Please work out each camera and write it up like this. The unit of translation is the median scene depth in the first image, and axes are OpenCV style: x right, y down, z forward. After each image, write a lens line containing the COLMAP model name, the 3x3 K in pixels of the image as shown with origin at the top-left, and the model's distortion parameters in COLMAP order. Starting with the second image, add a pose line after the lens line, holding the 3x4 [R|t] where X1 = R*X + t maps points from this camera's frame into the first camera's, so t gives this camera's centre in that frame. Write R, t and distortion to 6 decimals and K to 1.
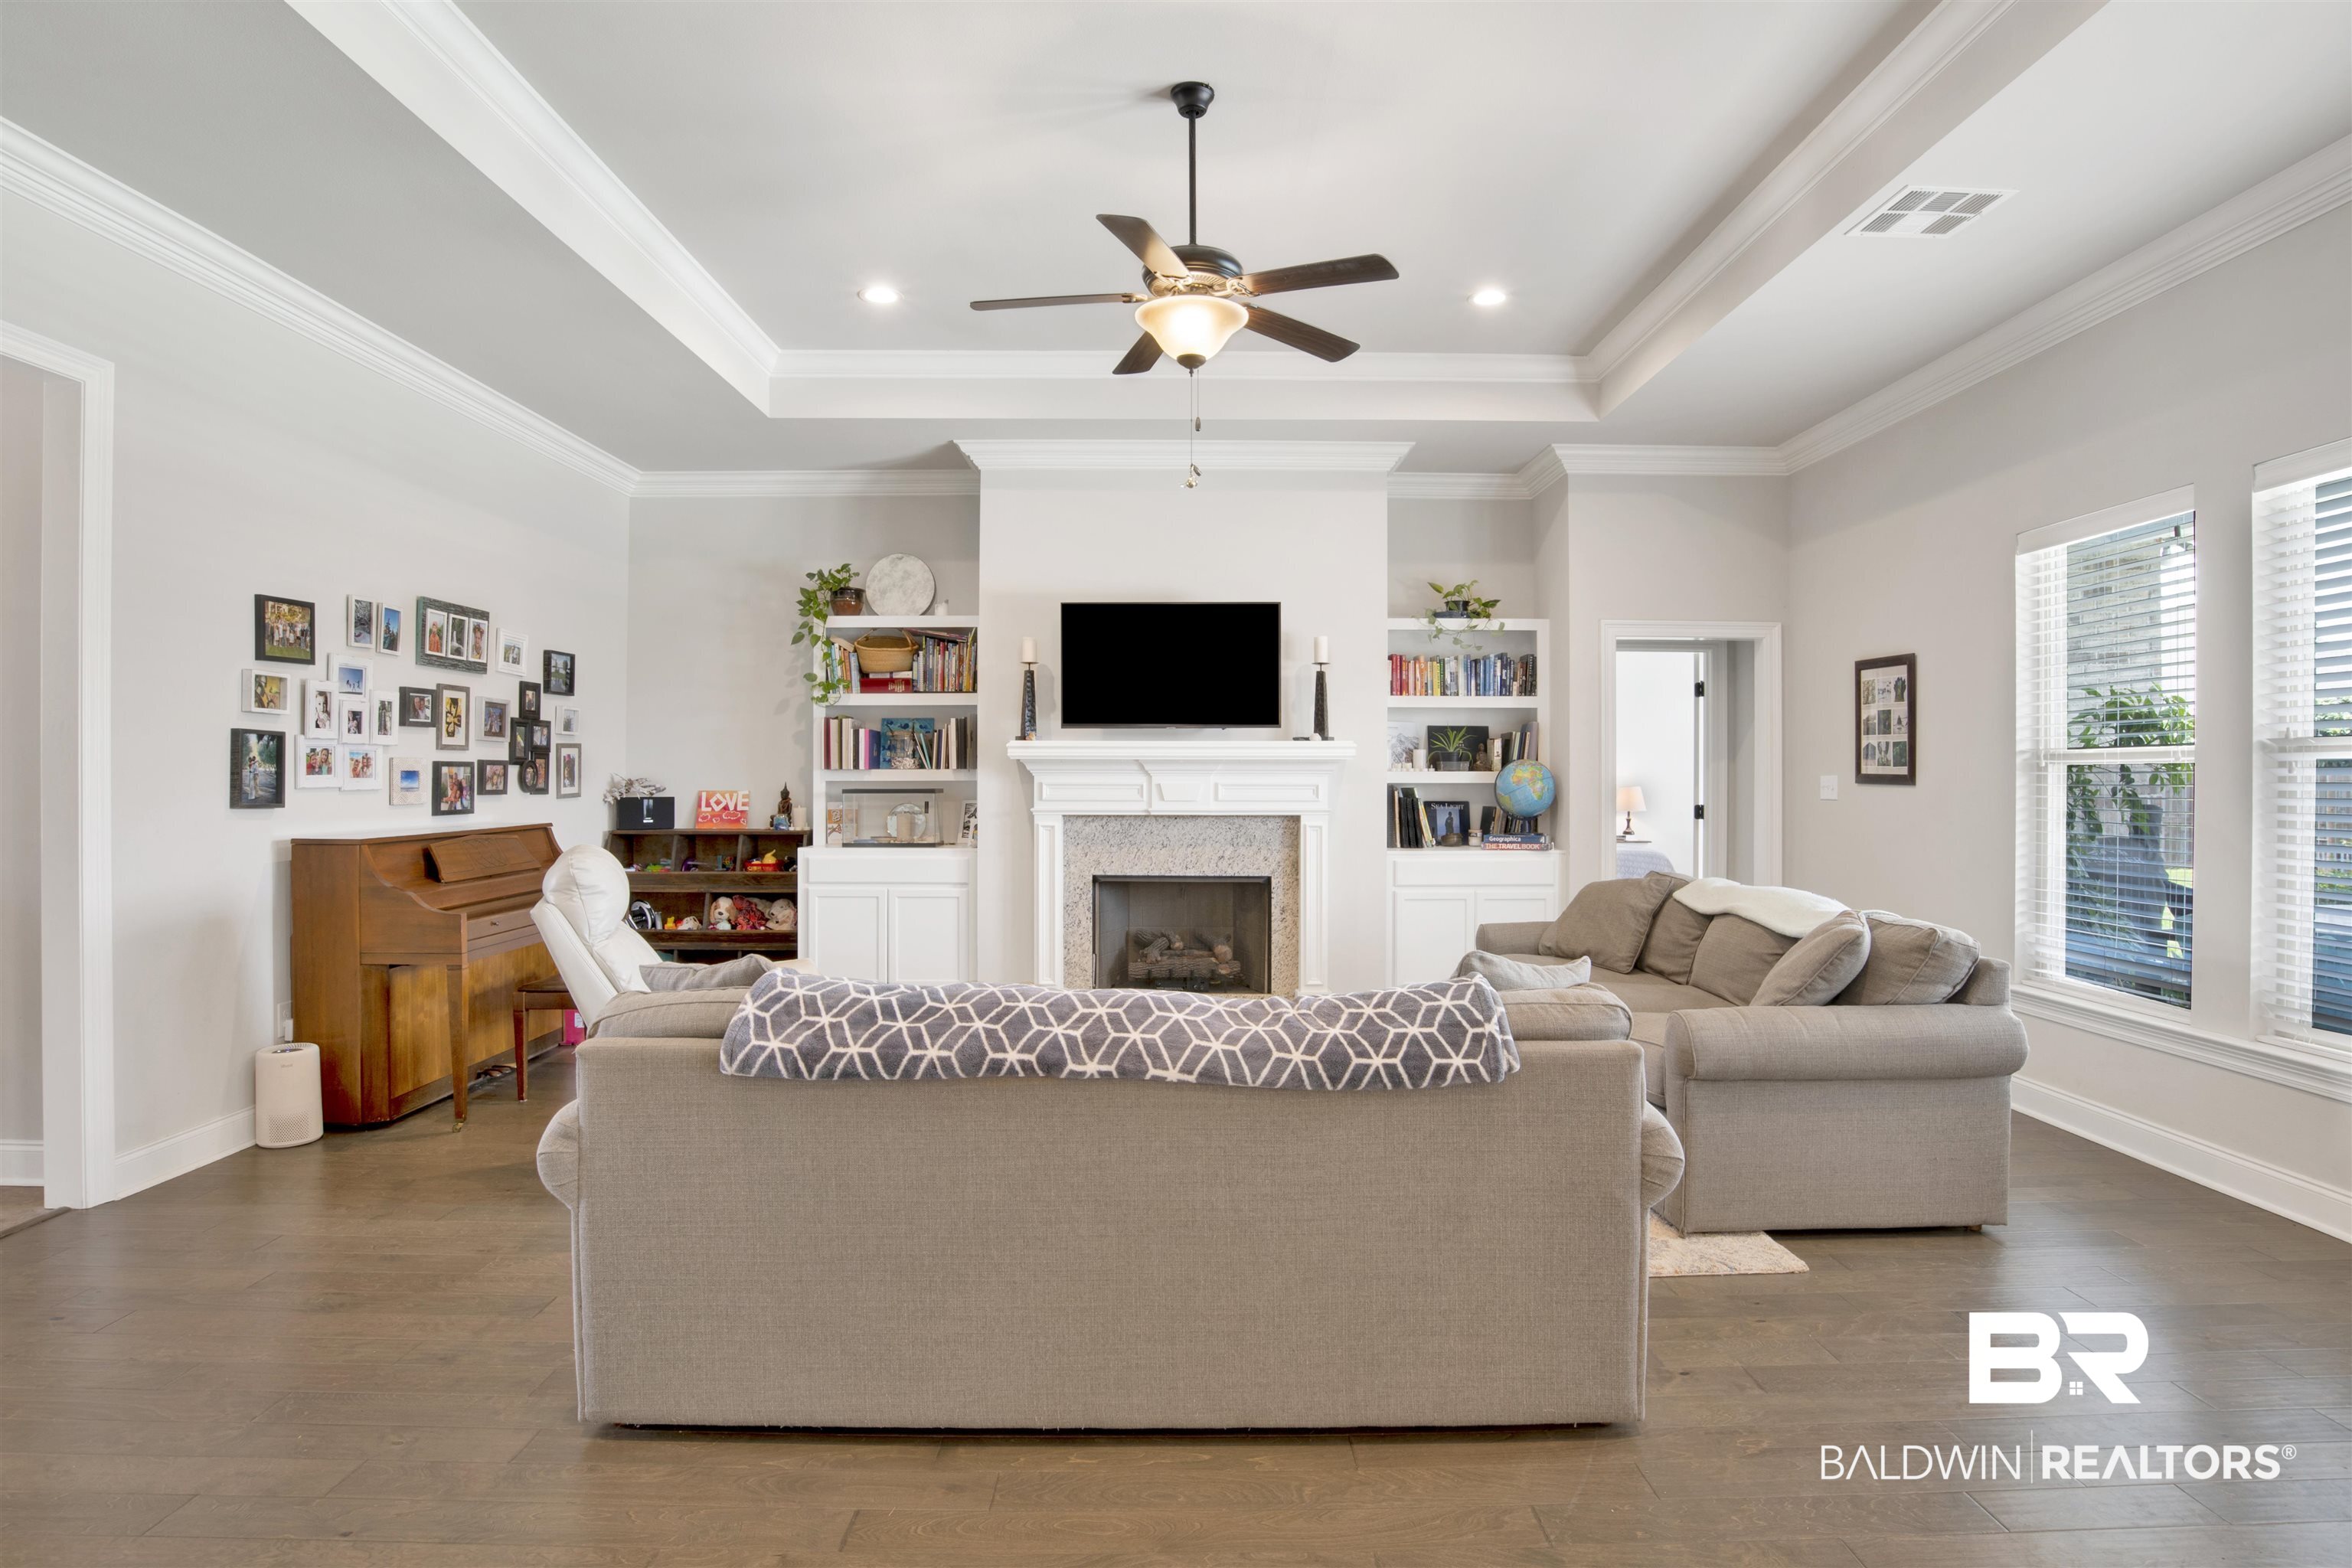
lens RADIAL K [[1292.9, 0, 1170.8], [0, 1292.9, 779.9], [0, 0, 1]] dist [-0.061564, 0.007511]
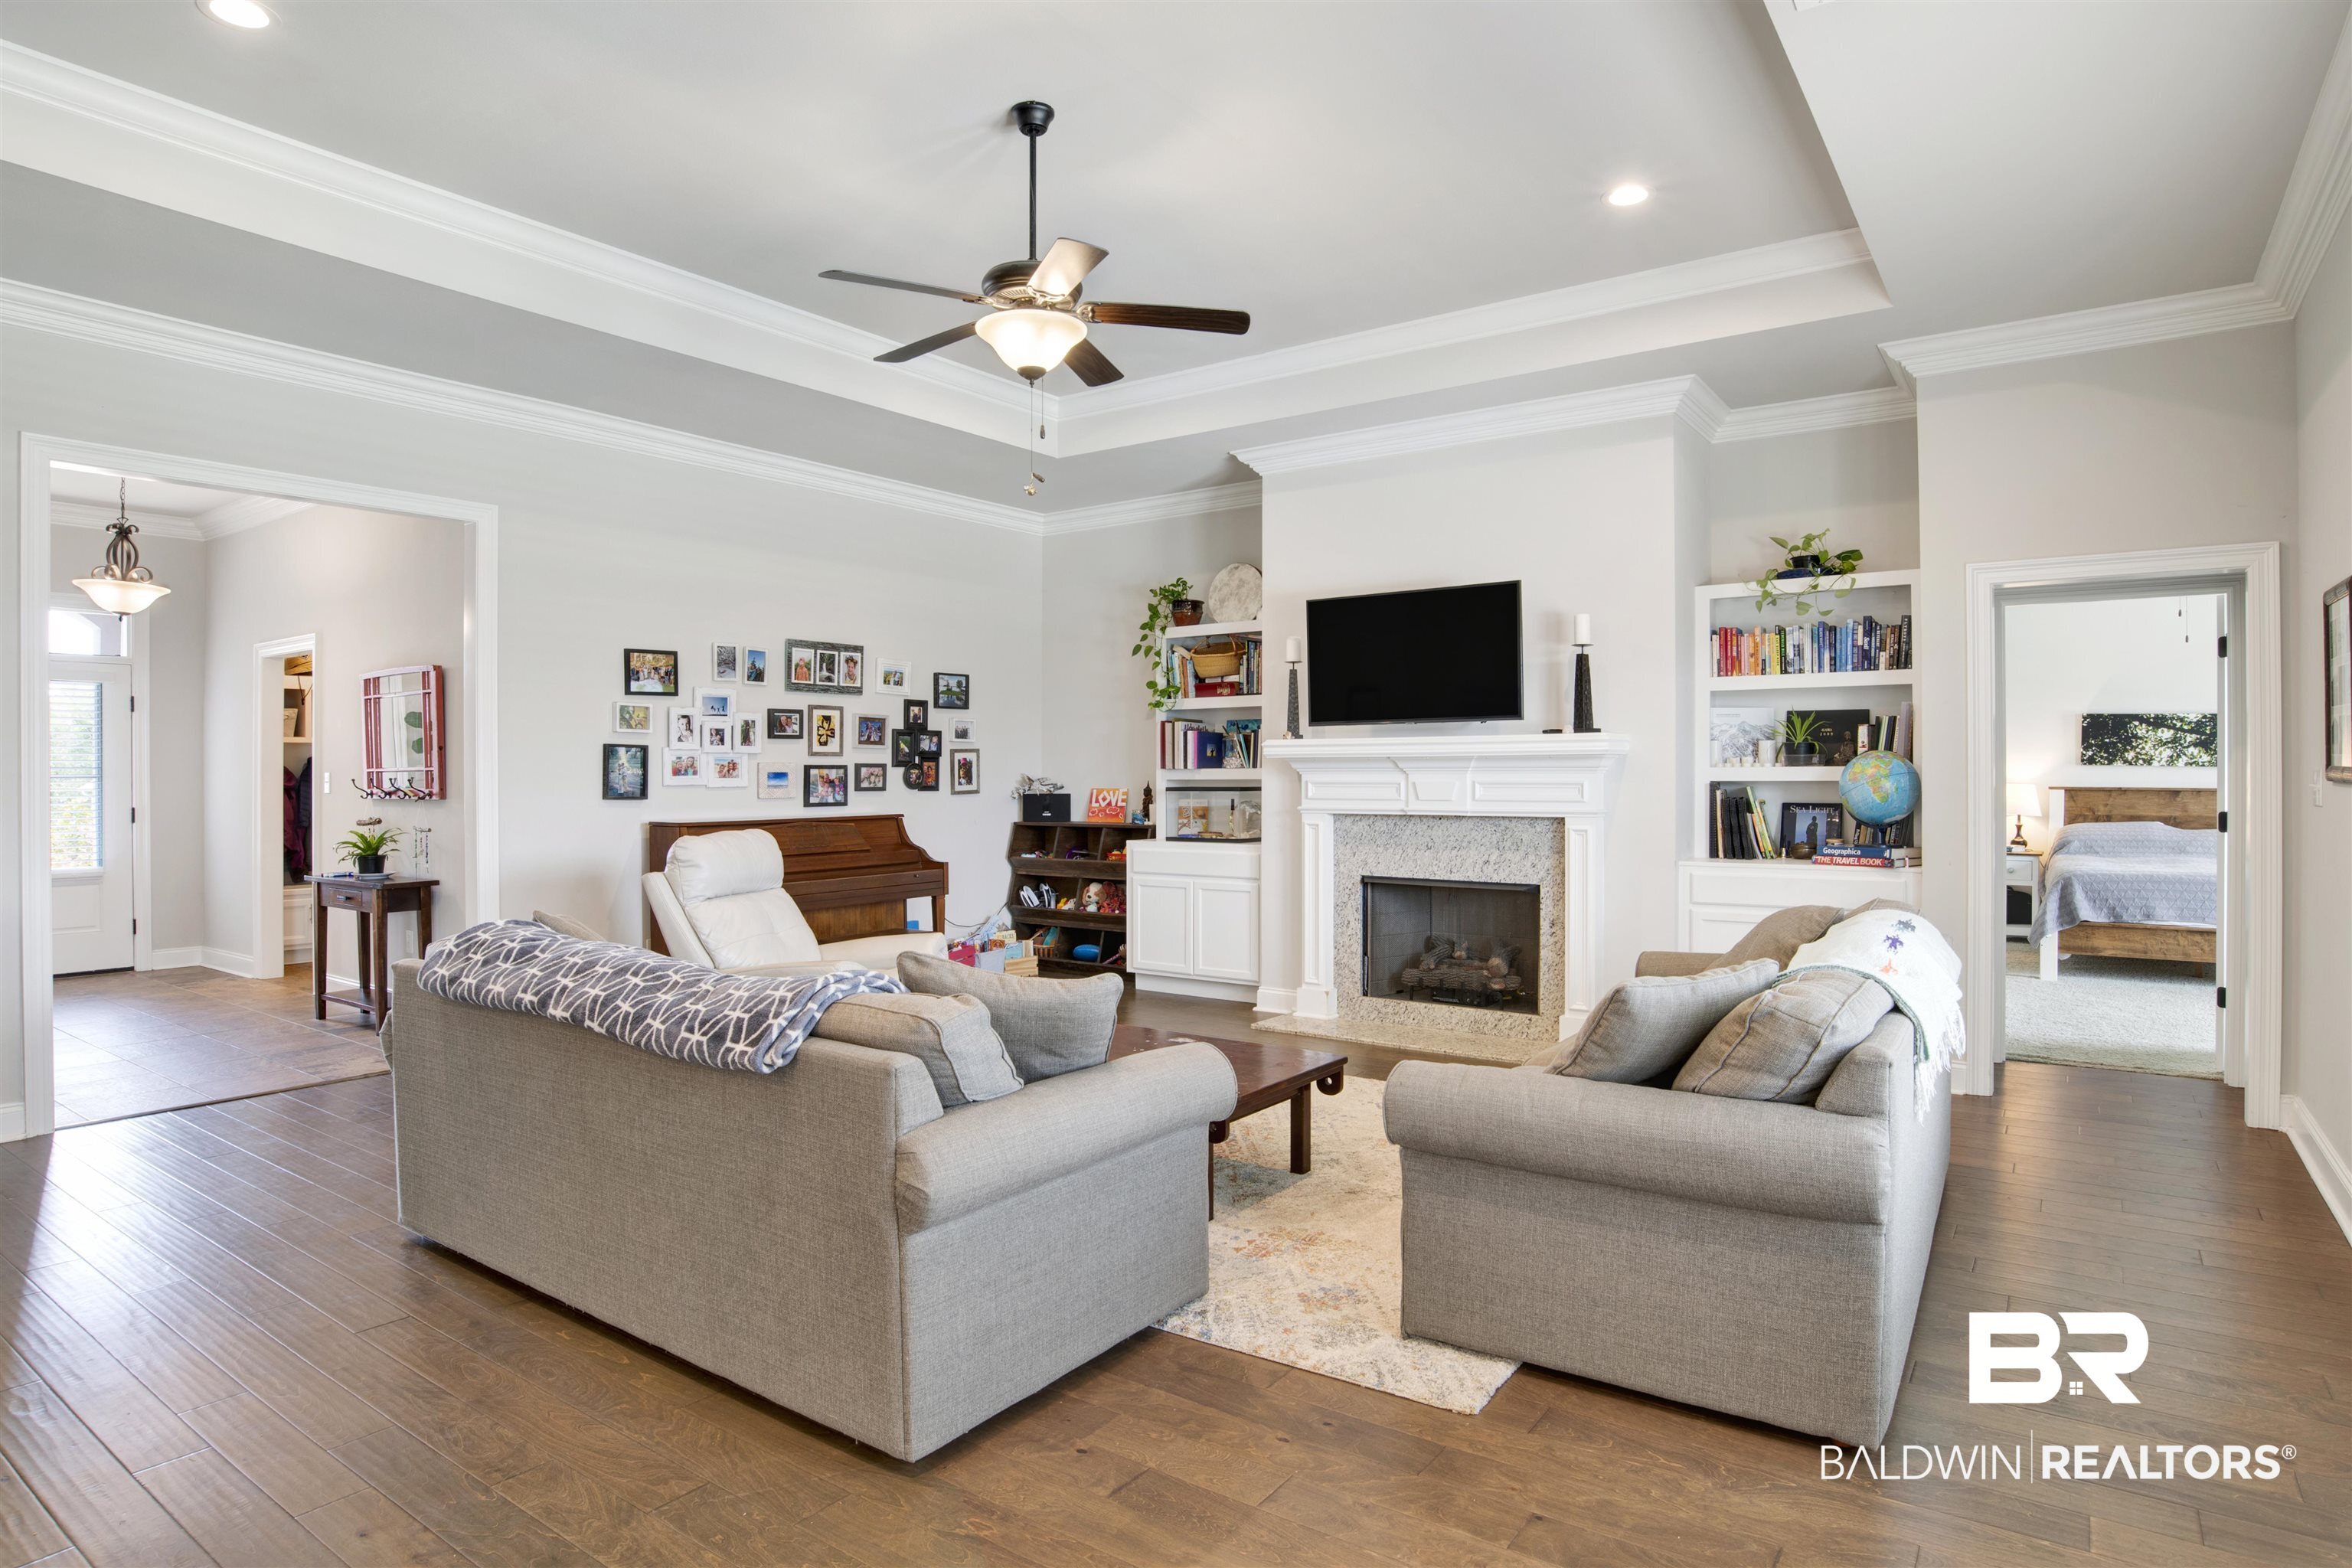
lens RADIAL K [[1292.9, 0, 1184.7], [0, 1292.9, 771.9], [0, 0, 1]] dist [-0.061564, 0.007511]
pose [[0.807453, -0.004728, -0.589914, 0.410583], [0.002189, 0.999985, -0.005018, -0.000155], [0.589928, 0.002760, 0.807451, 0.134348]]
